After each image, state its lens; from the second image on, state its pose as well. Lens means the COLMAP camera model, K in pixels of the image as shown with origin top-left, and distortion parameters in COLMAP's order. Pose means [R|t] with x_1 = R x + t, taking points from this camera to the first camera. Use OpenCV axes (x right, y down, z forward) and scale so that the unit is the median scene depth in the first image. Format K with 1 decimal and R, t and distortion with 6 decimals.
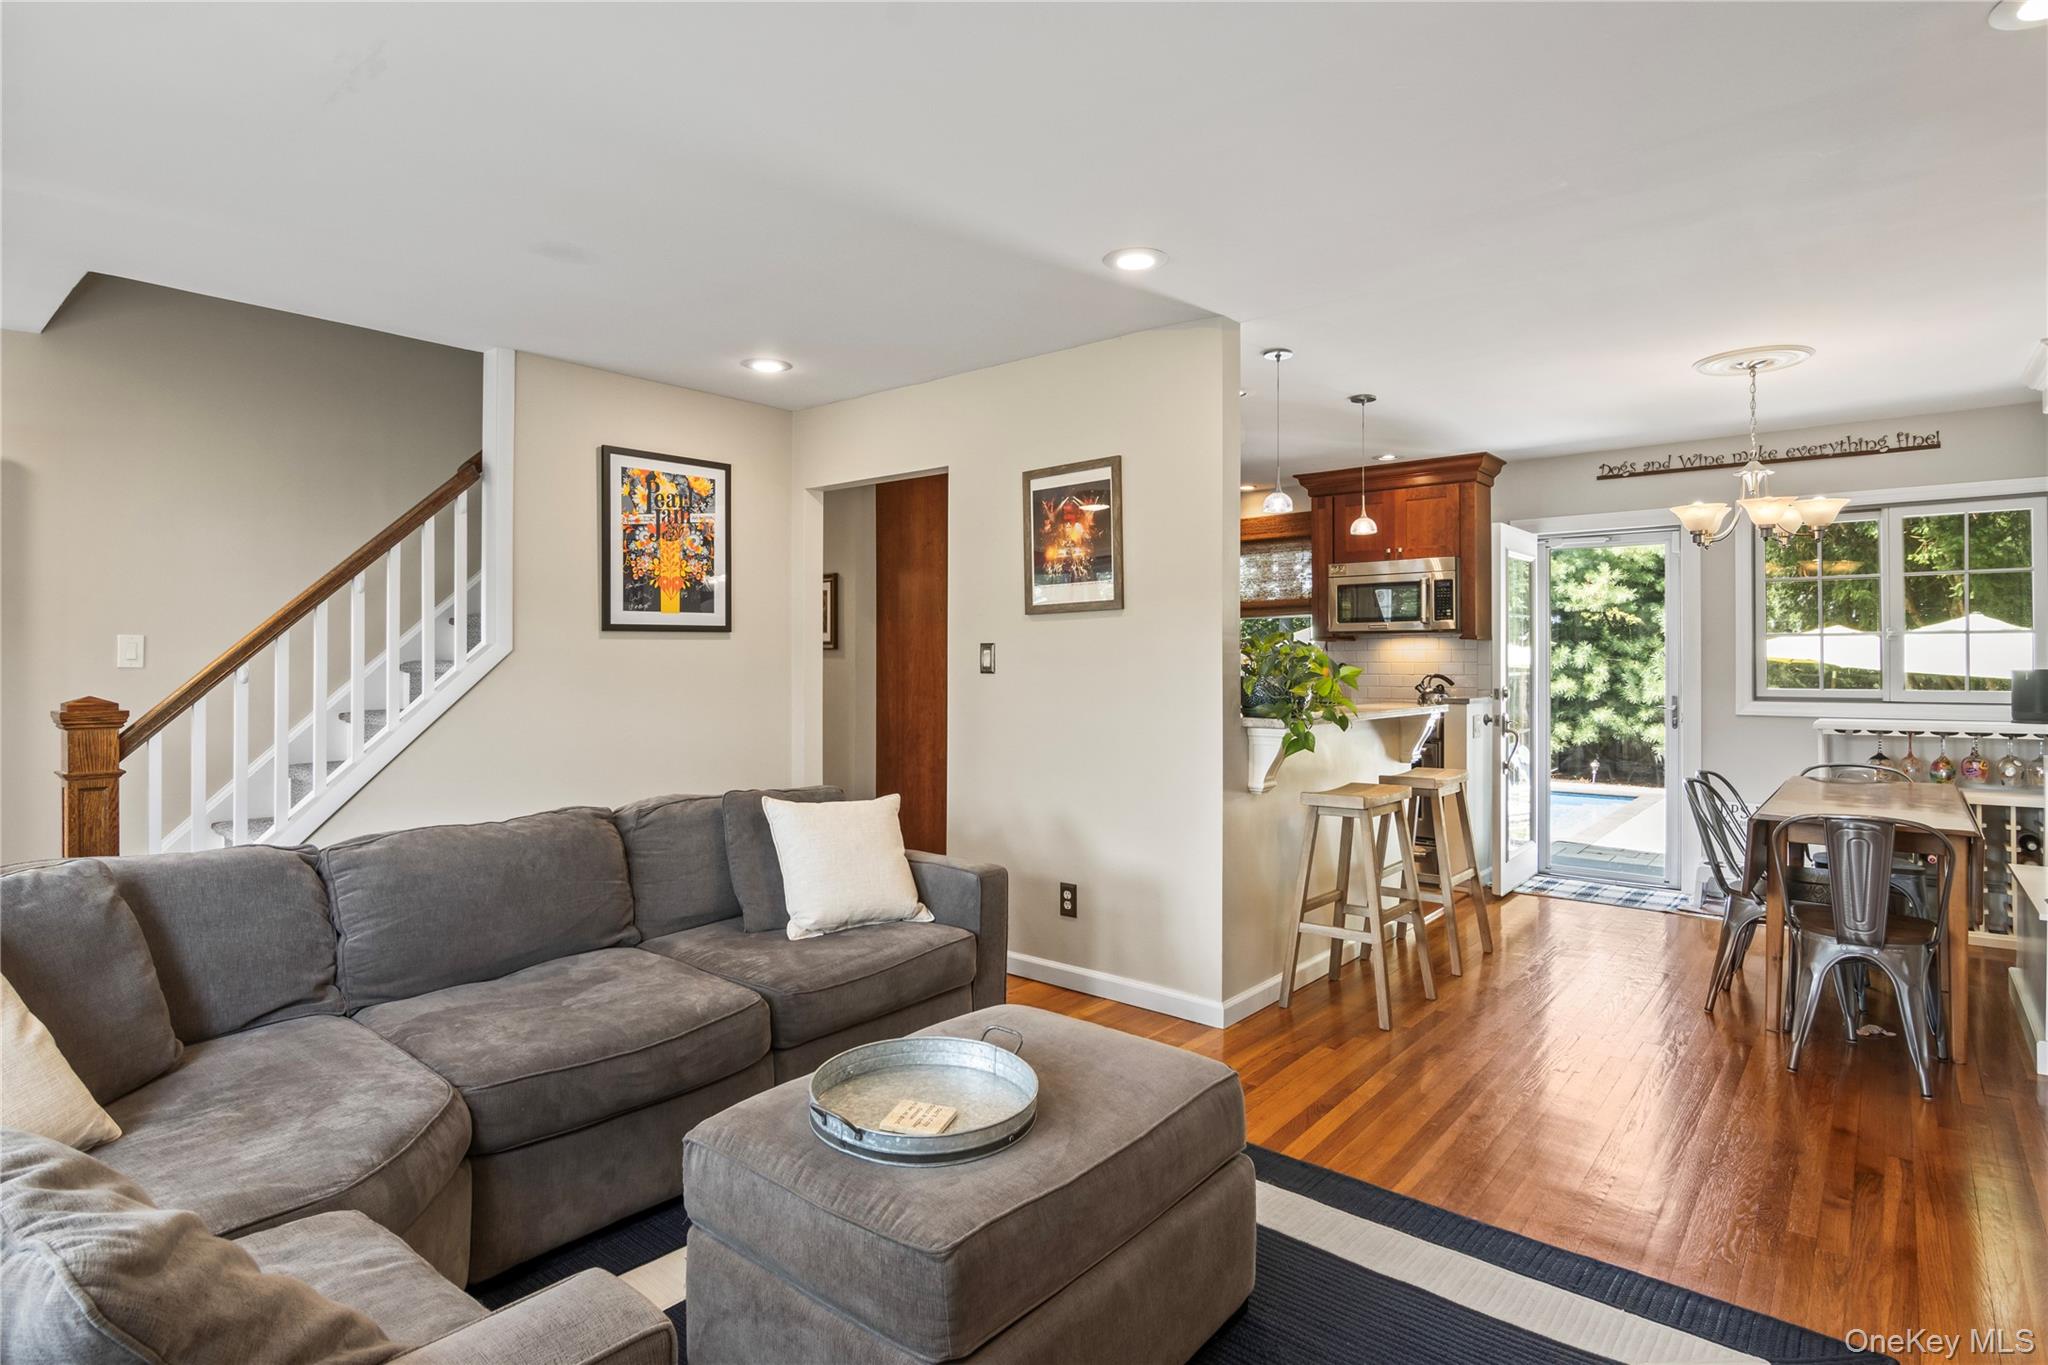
lens RADIAL K [[1052.6, 0, 1034.0], [0, 1052.6, 653.5], [0, 0, 1]] dist [-0.002437, -0.012837]
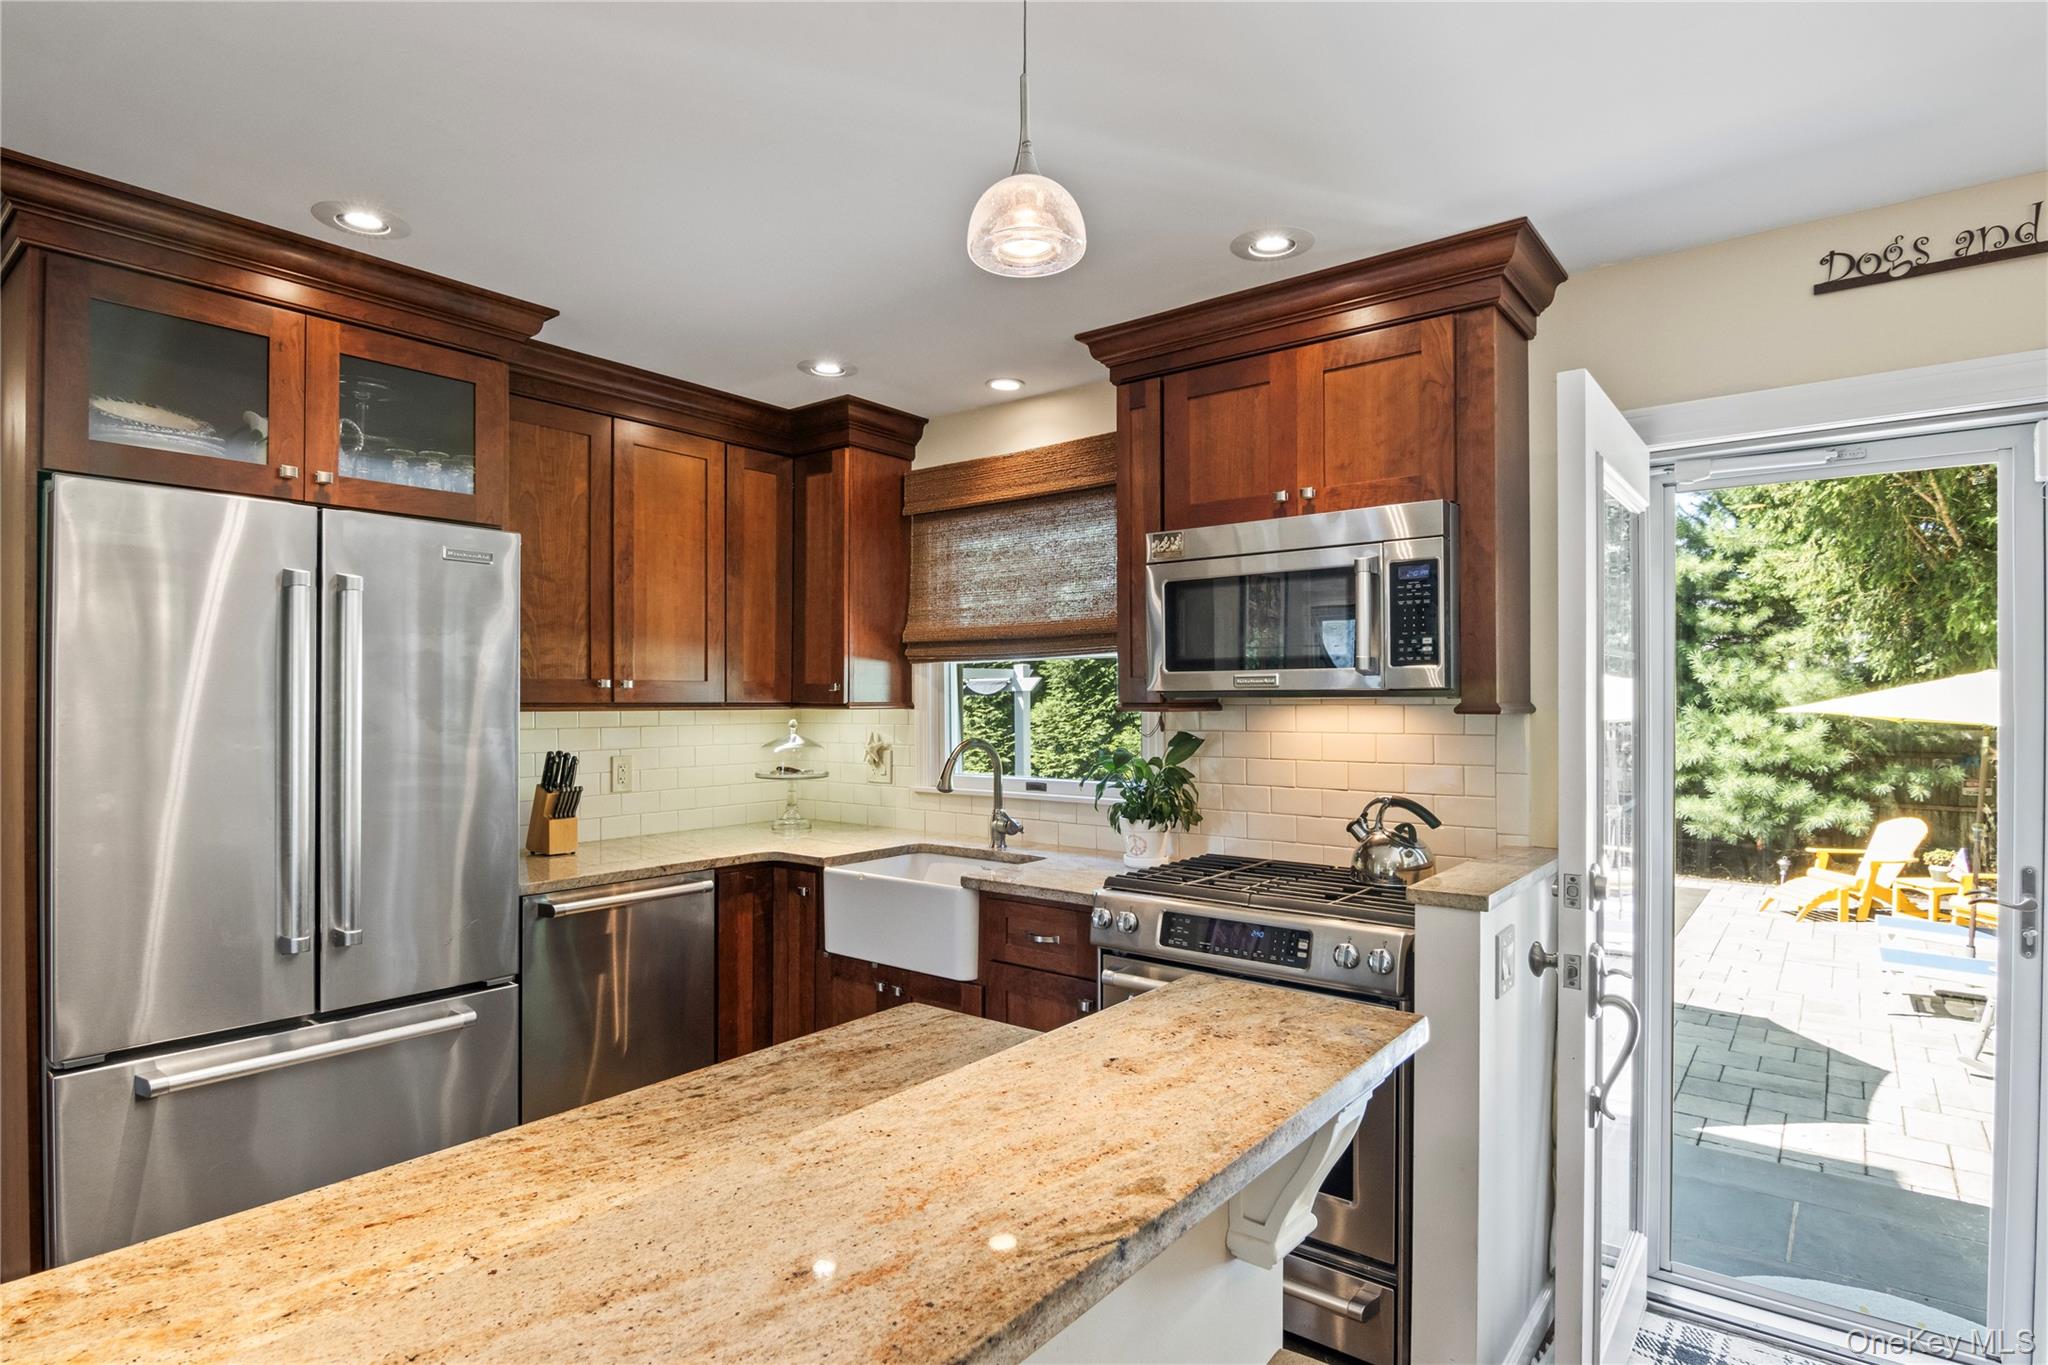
lens RADIAL K [[1052.6, 0, 1031.7], [0, 1052.6, 698.7], [0, 0, 1]] dist [-0.002437, -0.012837]
pose [[0.999803, -0.000888, 0.019842, 0.297355], [0.000810, 0.999992, 0.003930, -0.025772], [-0.019845, -0.003913, 0.999795, 0.759160]]
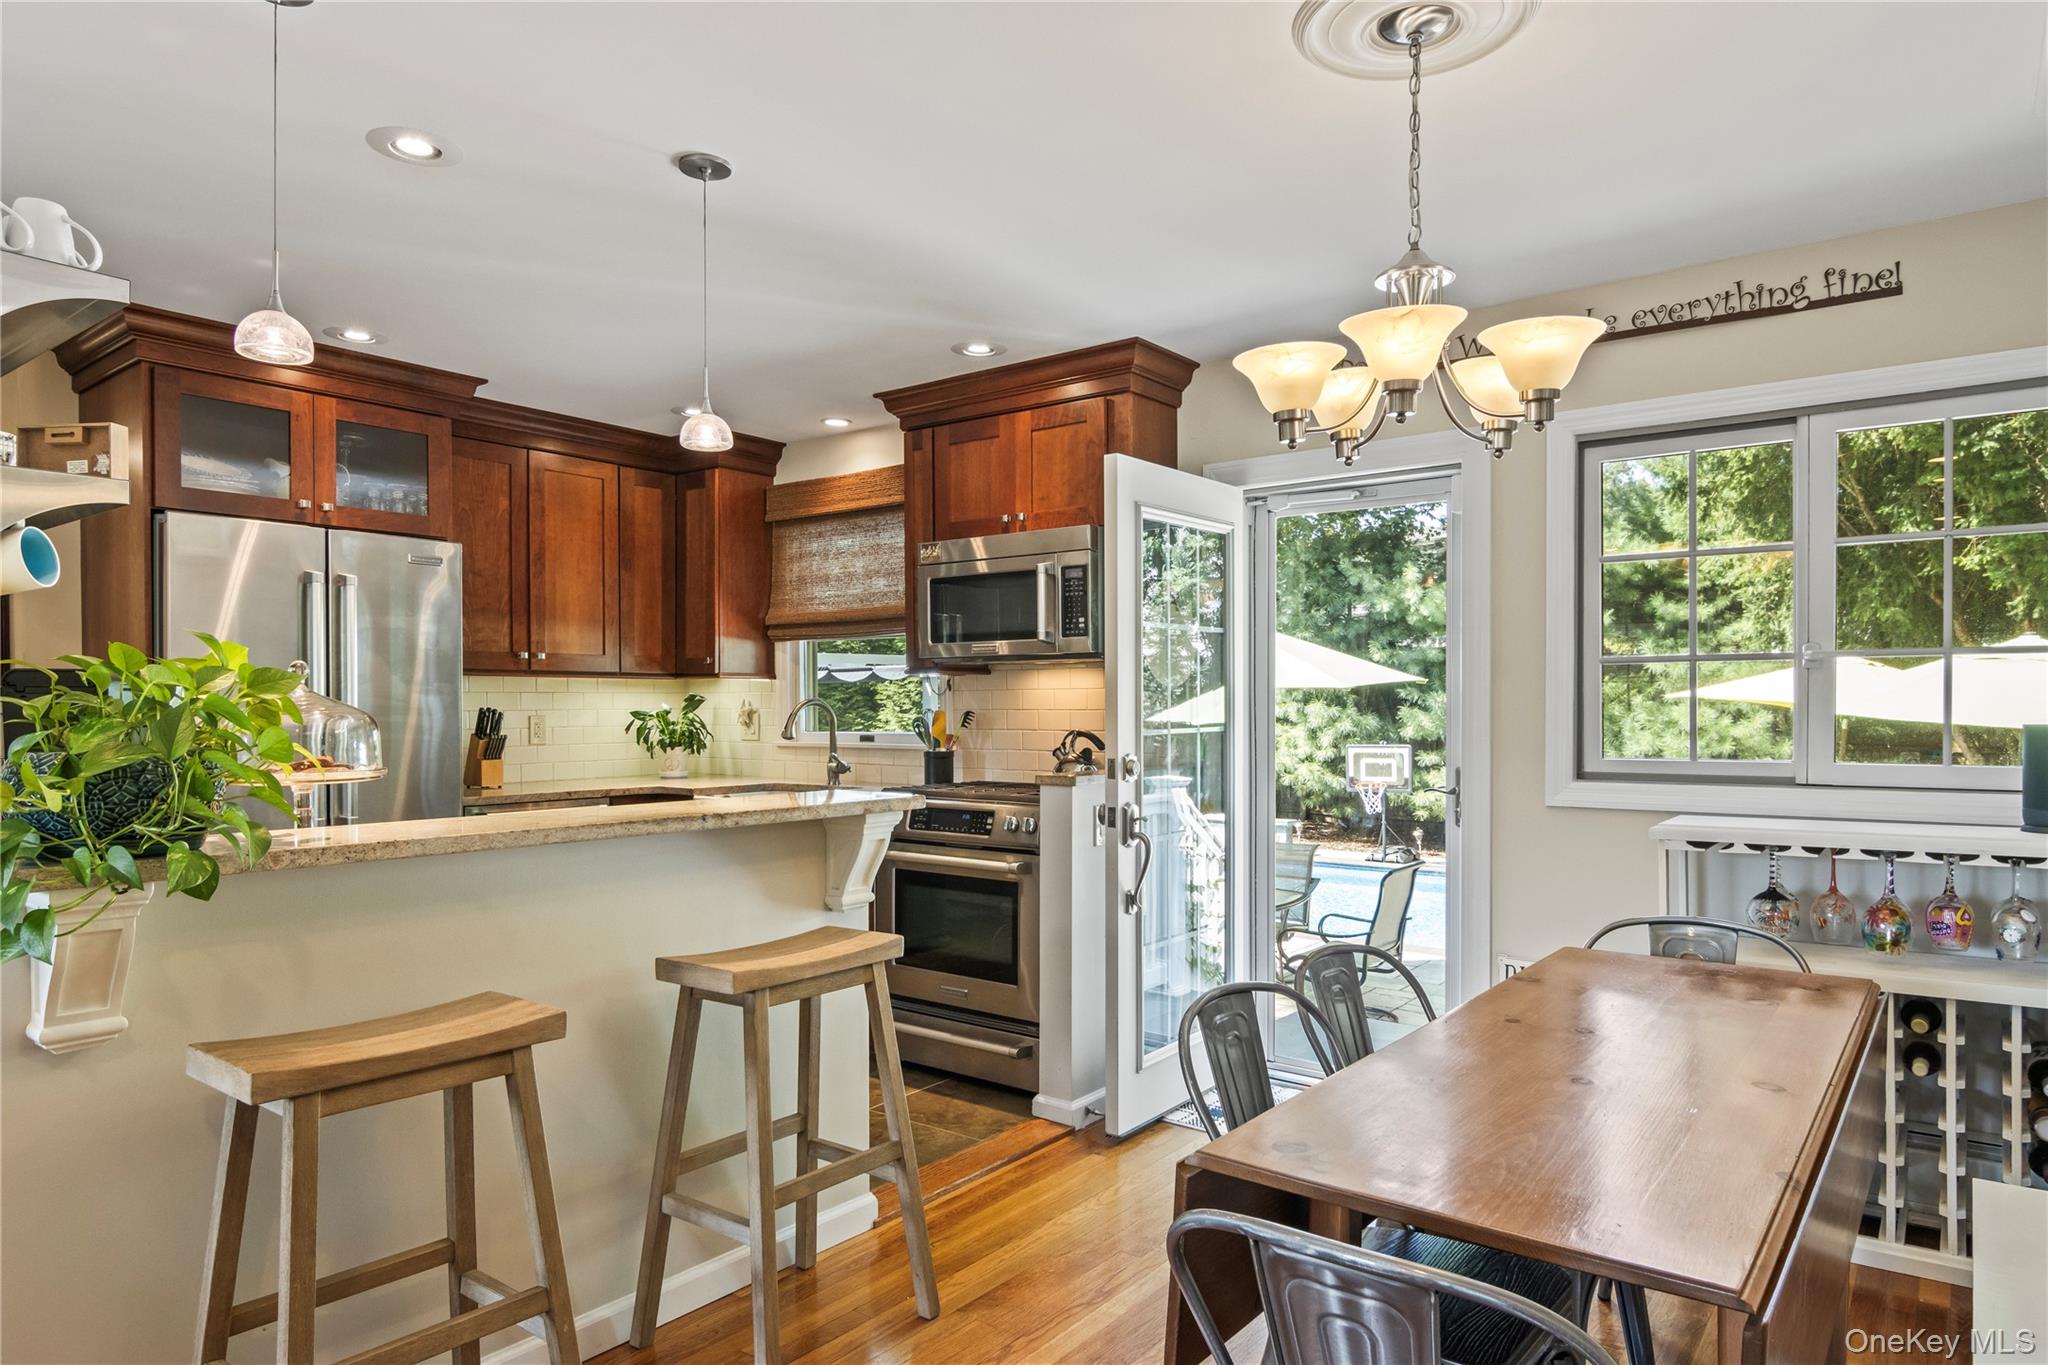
lens RADIAL K [[1229.8, 0, 1035.5], [0, 1229.8, 724.4], [0, 0, 1]] dist [-0.001983, -0.011177]
pose [[0.999541, -0.002061, 0.030237, 0.428958], [0.001379, 0.999744, 0.022568, 0.001204], [-0.030276, -0.022516, 0.999288, 0.409822]]
